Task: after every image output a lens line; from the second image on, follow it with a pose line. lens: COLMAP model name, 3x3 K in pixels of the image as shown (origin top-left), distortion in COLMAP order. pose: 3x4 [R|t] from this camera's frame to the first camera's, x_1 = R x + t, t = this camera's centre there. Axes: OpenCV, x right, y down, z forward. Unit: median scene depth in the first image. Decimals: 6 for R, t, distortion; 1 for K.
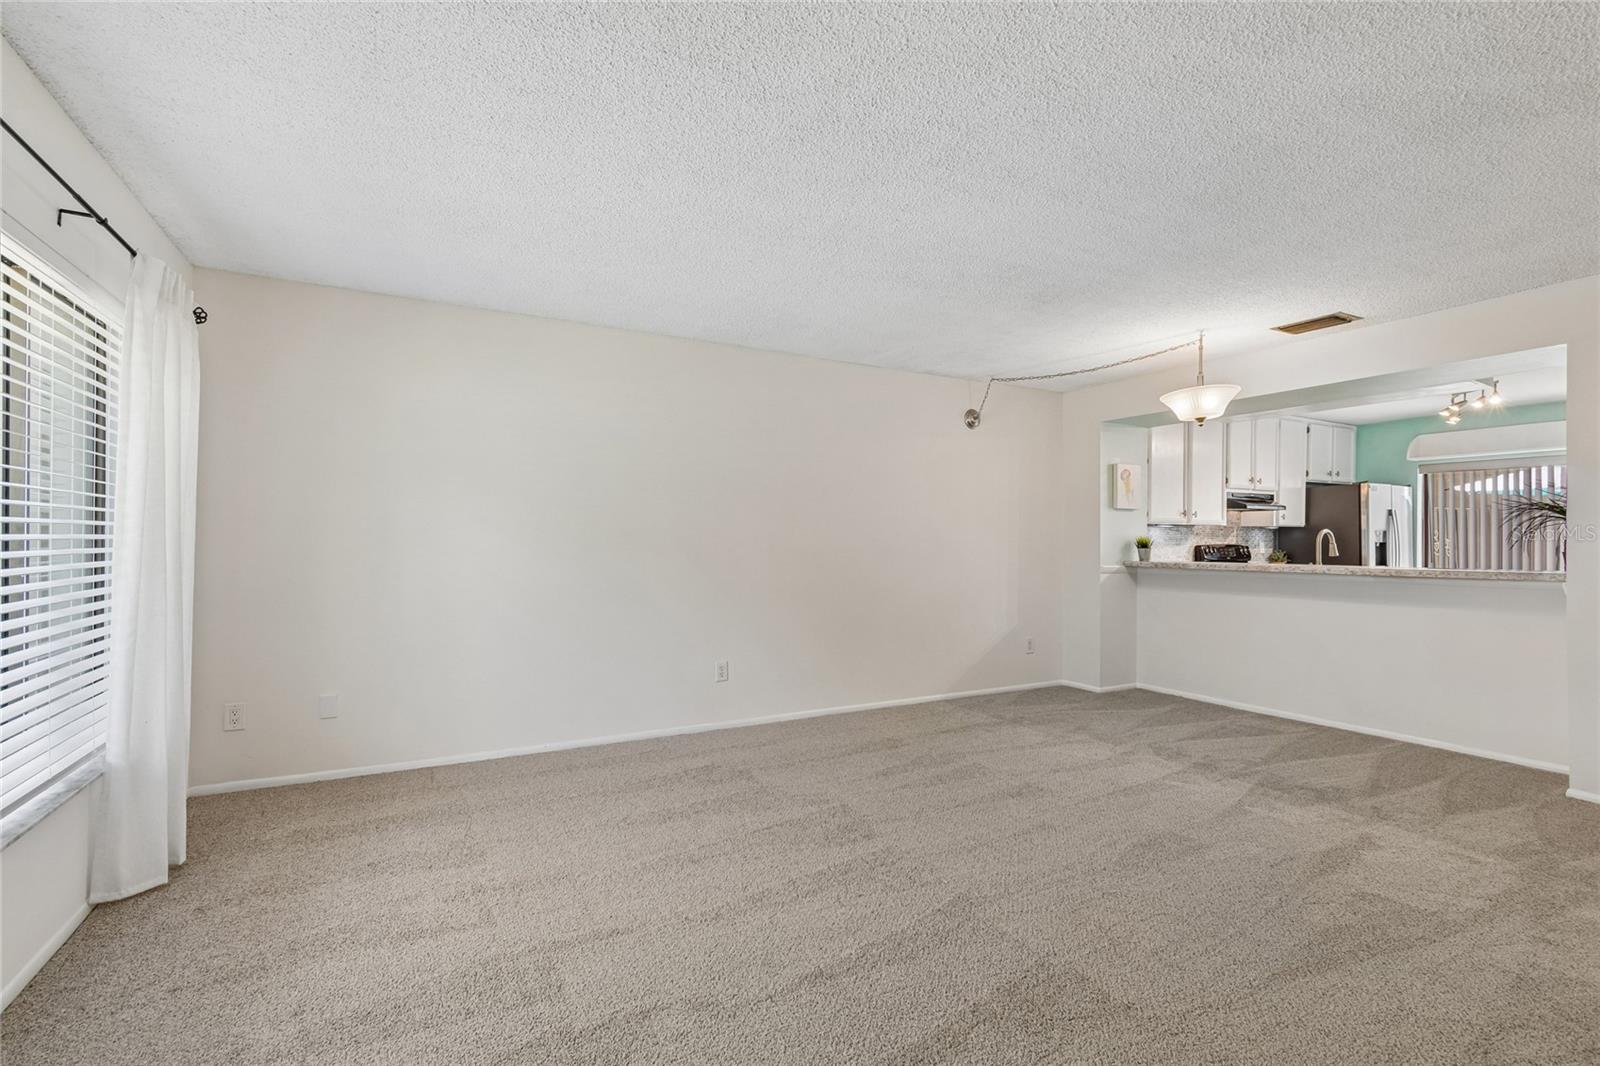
lens RADIAL K [[722.3, 0, 798.1], [0, 722.3, 529.8], [0, 0, 1]] dist [-0.001136, -0.000033]
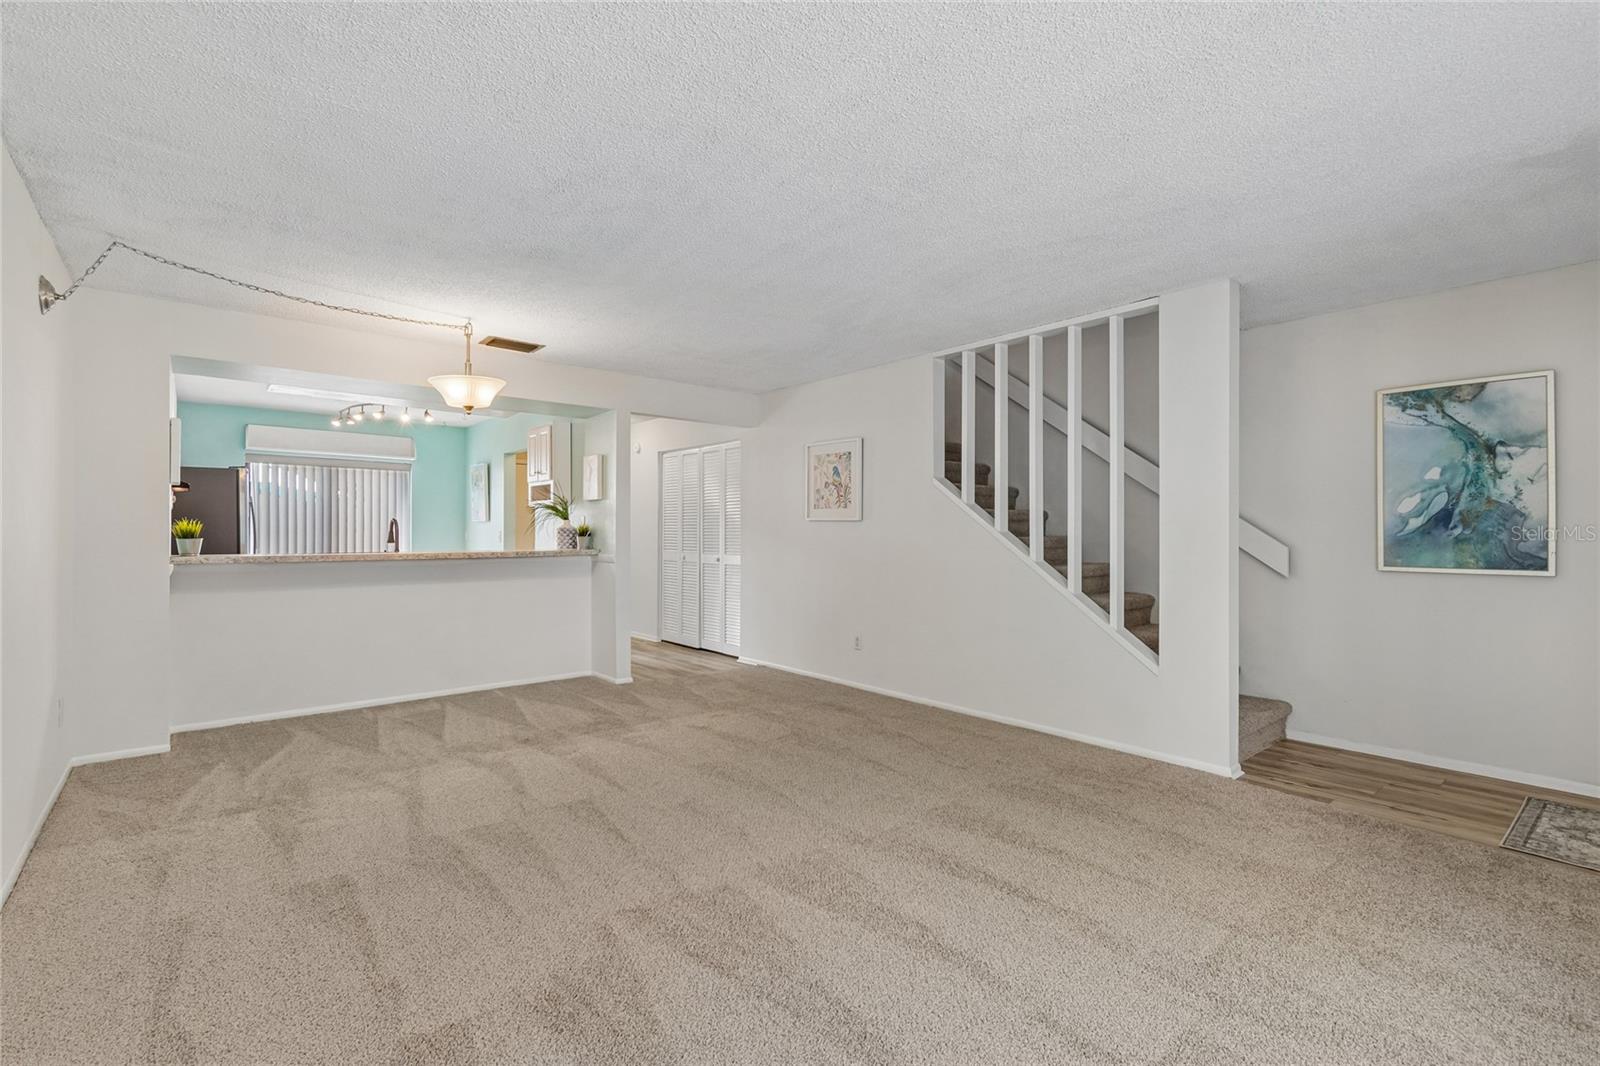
lens RADIAL K [[722.3, 0, 798.1], [0, 722.3, 529.8], [0, 0, 1]] dist [-0.001136, -0.000033]
pose [[-0.220365, -0.004550, 0.975407, -0.534265], [-0.020136, 0.999797, 0.000115, 0.006149], [-0.975210, -0.019615, -0.220412, 0.811247]]
